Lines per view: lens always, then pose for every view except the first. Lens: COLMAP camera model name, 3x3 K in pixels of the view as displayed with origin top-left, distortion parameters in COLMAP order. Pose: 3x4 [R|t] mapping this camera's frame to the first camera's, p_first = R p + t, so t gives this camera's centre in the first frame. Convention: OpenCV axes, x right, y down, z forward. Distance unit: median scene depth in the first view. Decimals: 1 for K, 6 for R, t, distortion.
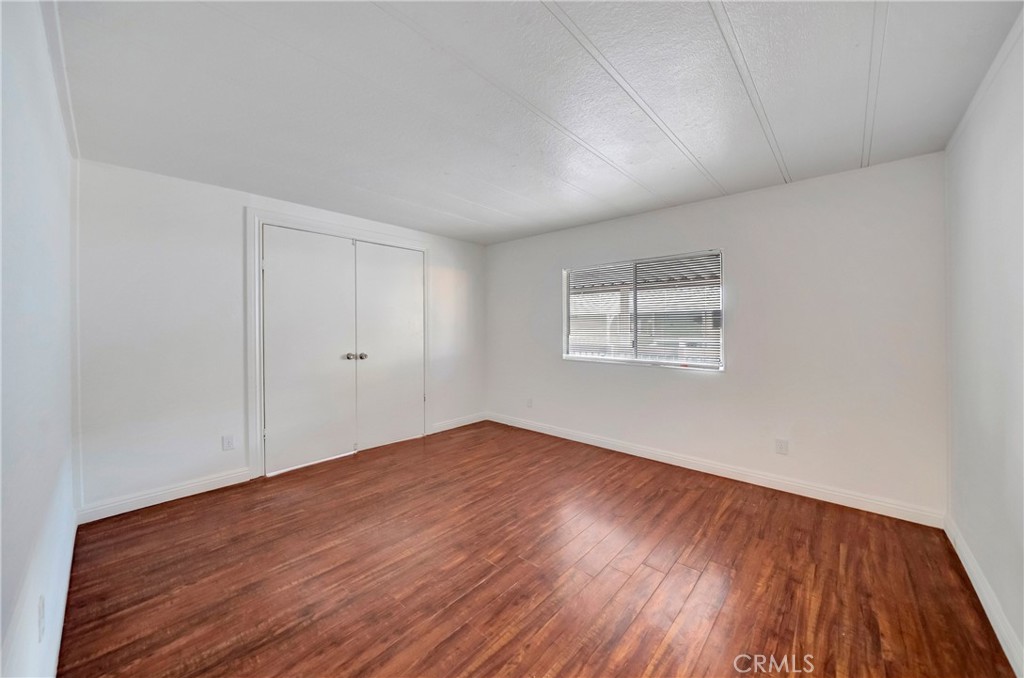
lens RADIAL K [[384.7, 0, 515.1], [0, 384.7, 328.1], [0, 0, 1]] dist [-0.002280, 0.000278]
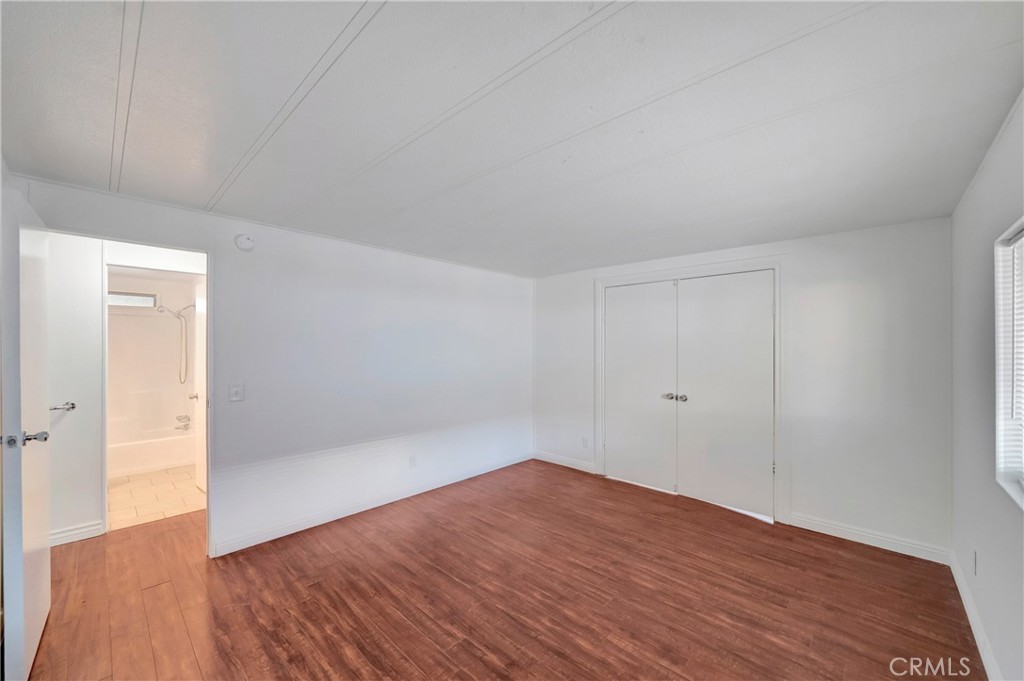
lens RADIAL K [[384.7, 0, 516.3], [0, 384.7, 349.2], [0, 0, 1]] dist [-0.002280, 0.000278]
pose [[-0.027920, 0.006916, -0.999586, 0.756434], [-0.006394, 0.999954, 0.007097, -0.070797], [0.999590, 0.006590, -0.027875, 0.794495]]
